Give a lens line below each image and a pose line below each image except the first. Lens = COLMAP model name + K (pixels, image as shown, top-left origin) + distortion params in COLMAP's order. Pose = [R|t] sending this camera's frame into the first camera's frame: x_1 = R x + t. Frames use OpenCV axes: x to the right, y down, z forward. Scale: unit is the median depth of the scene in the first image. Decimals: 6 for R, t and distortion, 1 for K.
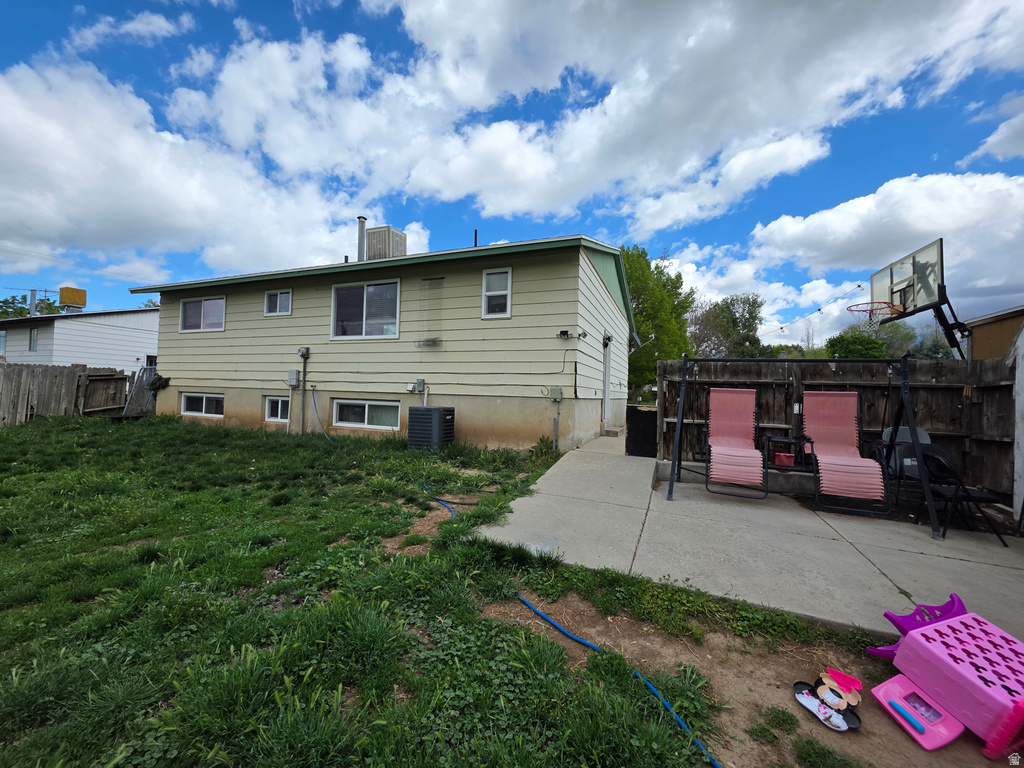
lens RADIAL K [[407.5, 0, 512.8], [0, 407.5, 386.7], [0, 0, 1]] dist [0.000961, -0.000155]
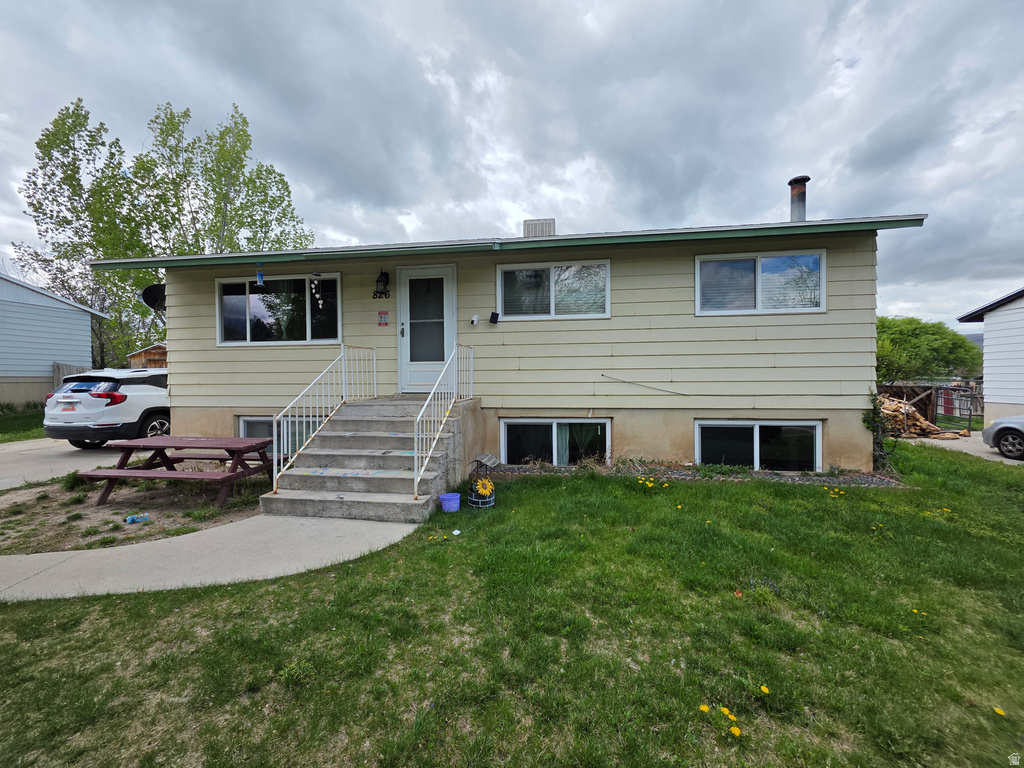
lens RADIAL K [[417.7, 0, 512.0], [0, 417.7, 384.0], [0, 0, 1]] dist [0.000144, -0.000074]
pose [[0.970698, -0.014904, 0.239841, -0.821940], [0.021311, 0.999481, -0.024146, -0.018774], [-0.239357, 0.028550, 0.970512, 0.341818]]
